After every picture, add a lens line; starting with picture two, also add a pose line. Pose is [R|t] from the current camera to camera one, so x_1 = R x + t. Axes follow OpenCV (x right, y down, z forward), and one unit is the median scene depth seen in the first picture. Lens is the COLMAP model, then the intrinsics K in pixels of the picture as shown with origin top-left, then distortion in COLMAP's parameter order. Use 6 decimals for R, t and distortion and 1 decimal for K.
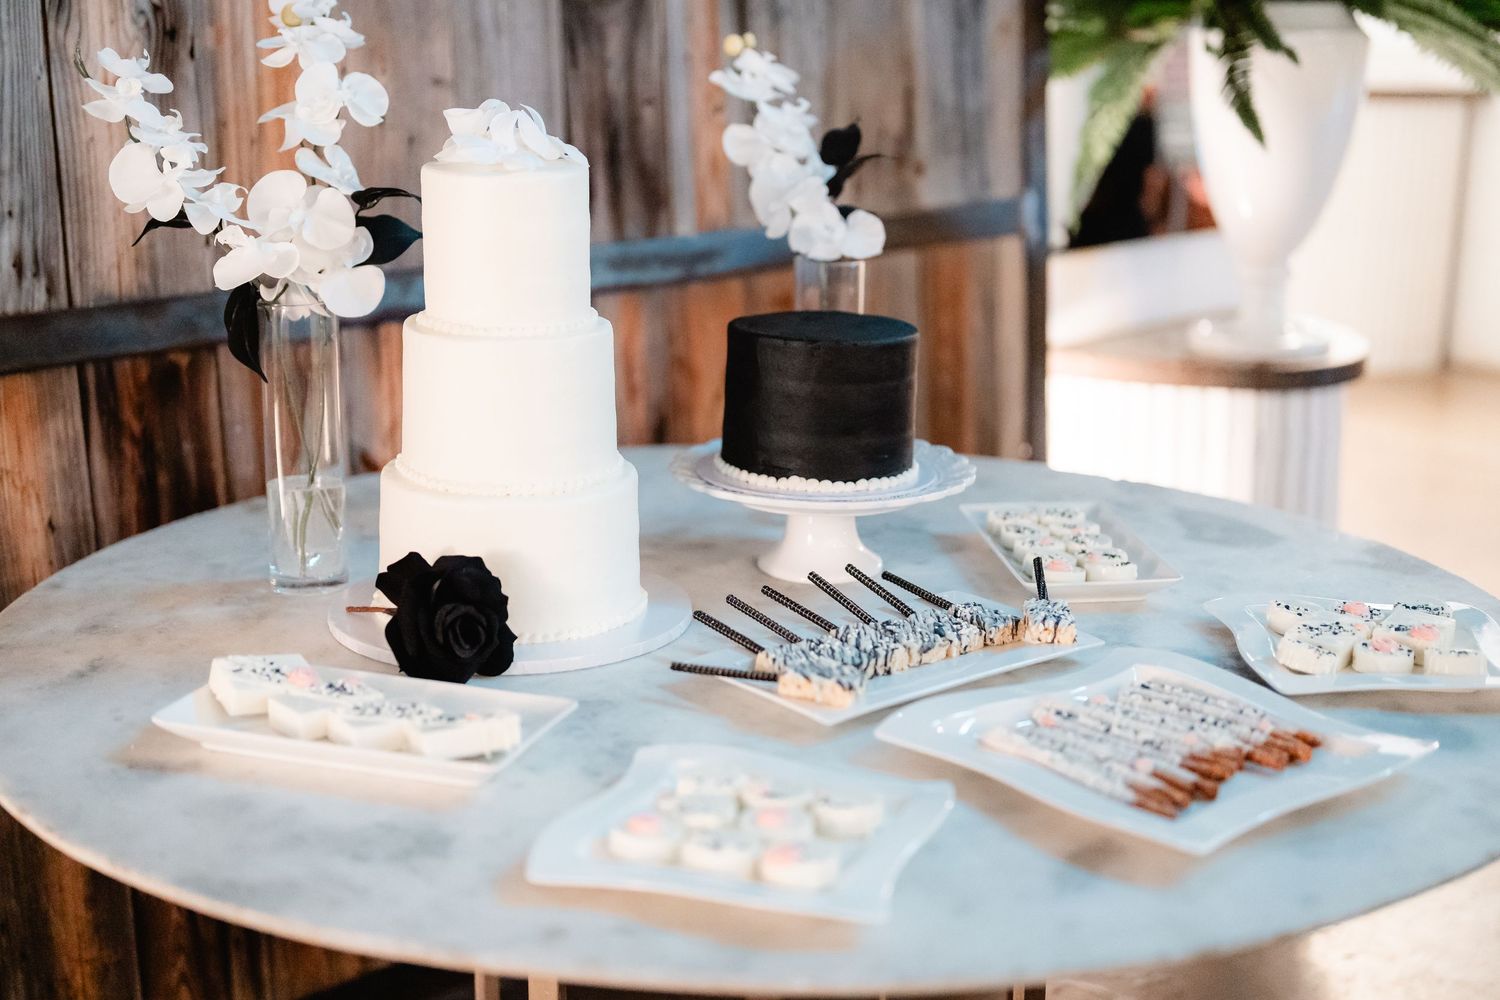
lens RADIAL K [[2088.2, 0, 750.0], [0, 2088.2, 500.0], [0, 0, 1]] dist [0.006352, 0.012890]
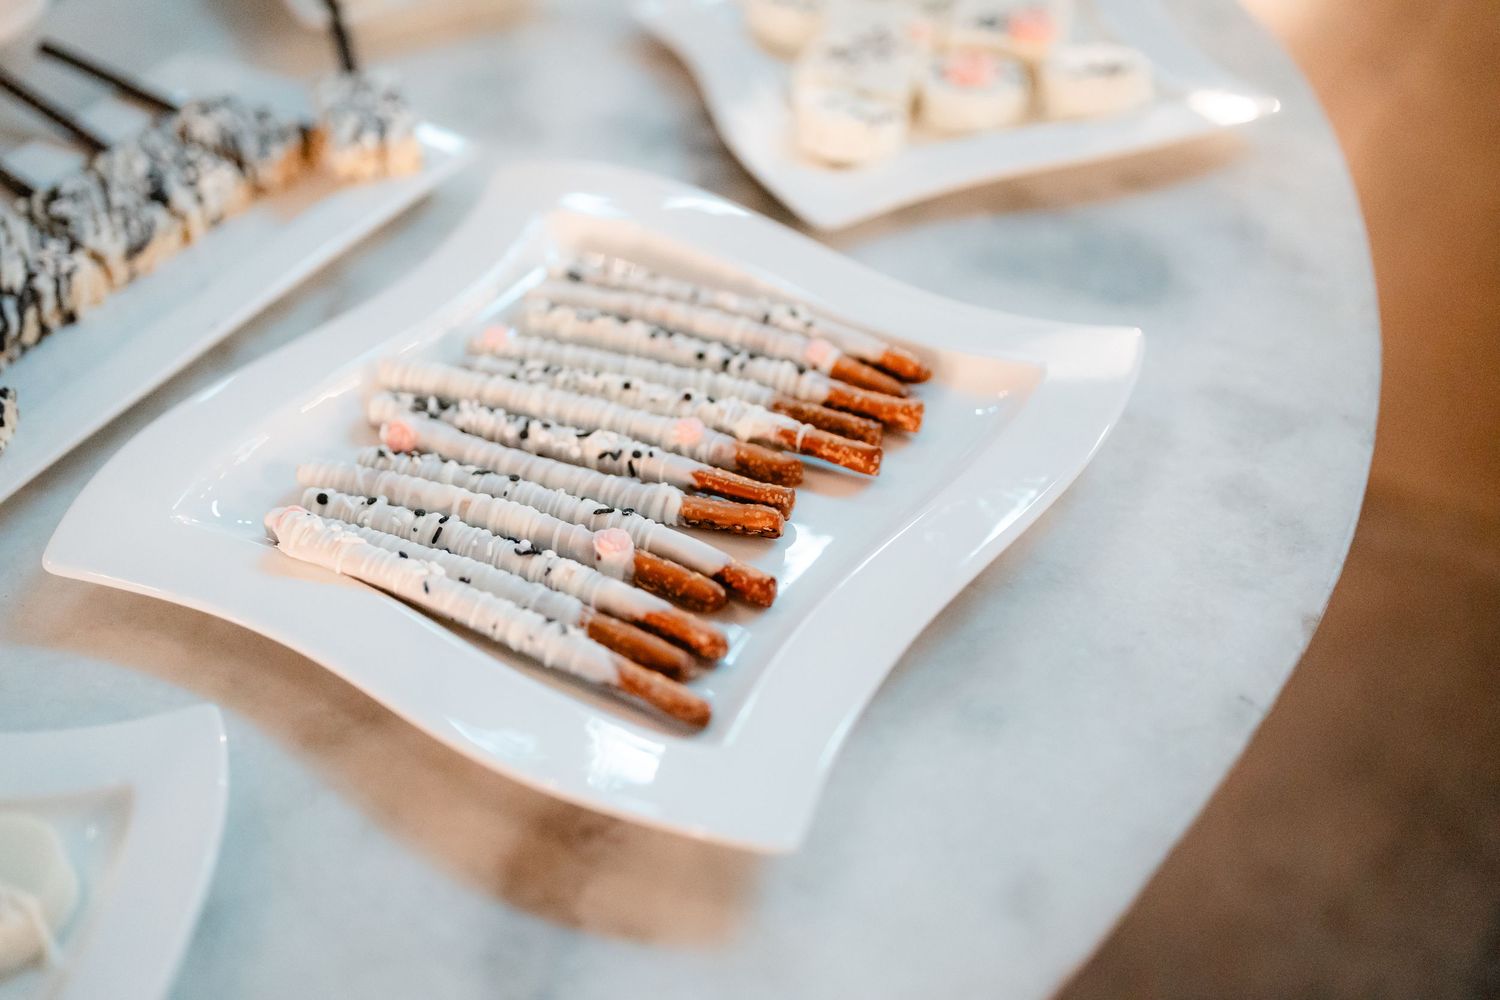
lens RADIAL K [[2088.2, 0, 750.0], [0, 2088.2, 500.0], [0, 0, 1]] dist [0.006352, 0.012890]
pose [[0.943932, -0.243617, 0.222808, 0.103402], [0.128606, 0.892916, 0.431465, -0.078708], [-0.304061, -0.378619, 0.874182, 0.522545]]
